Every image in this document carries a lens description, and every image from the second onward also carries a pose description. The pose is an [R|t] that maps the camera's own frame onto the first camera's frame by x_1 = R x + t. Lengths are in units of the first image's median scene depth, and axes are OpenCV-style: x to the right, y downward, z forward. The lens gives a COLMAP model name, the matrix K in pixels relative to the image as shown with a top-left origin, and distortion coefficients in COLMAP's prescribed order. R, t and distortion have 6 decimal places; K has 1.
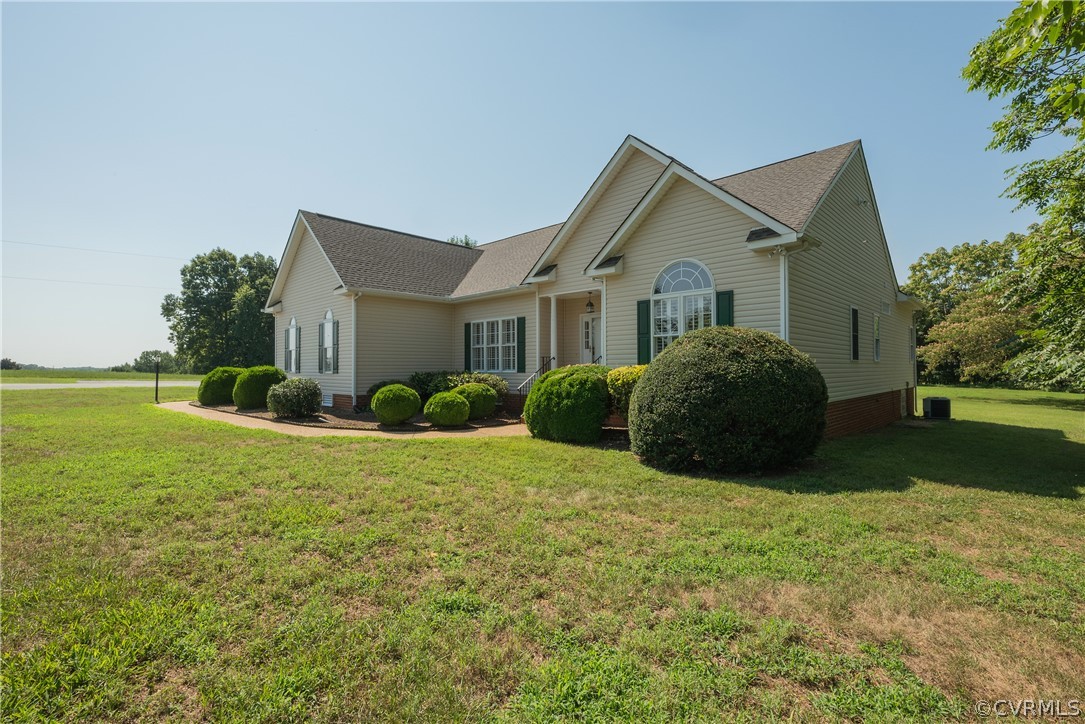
lens RADIAL K [[483.9, 0, 542.5], [0, 483.9, 362.0], [0, 0, 1]] dist [-0.000643, -0.000017]
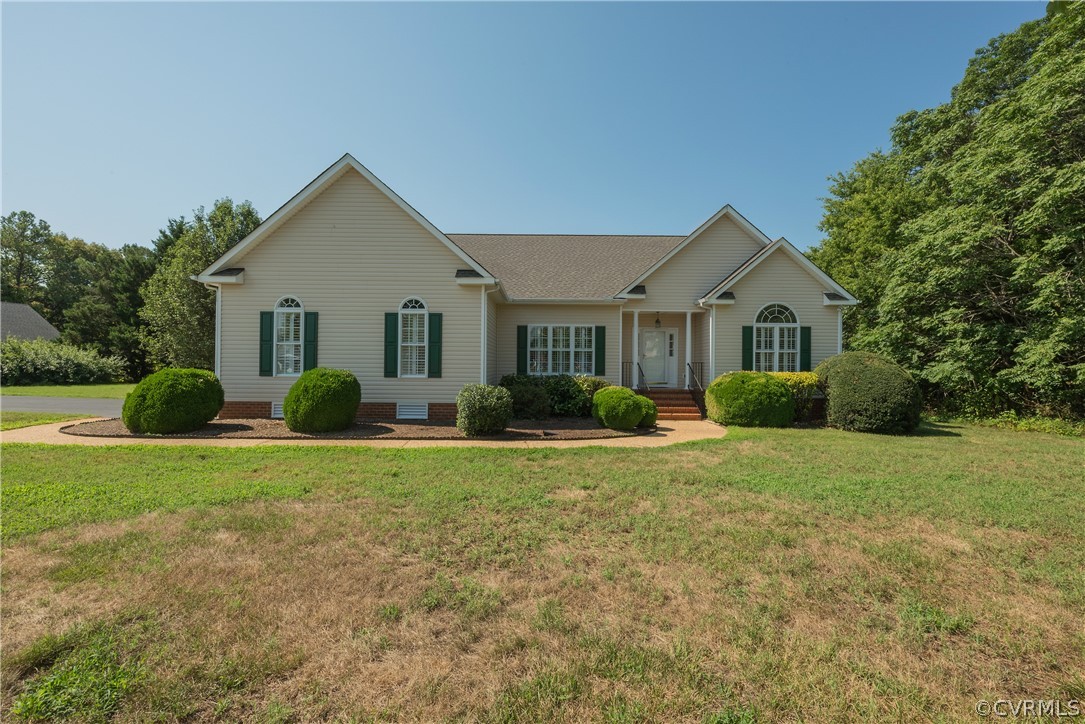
lens RADIAL K [[412.0, 0, 542.3], [0, 412.0, 376.9], [0, 0, 1]] dist [-0.022203, 0.000000]
pose [[0.694565, 0.010281, 0.719356, -0.799164], [-0.014935, 0.999888, 0.000129, 0.023431], [-0.719275, -0.010833, 0.694641, 0.441880]]
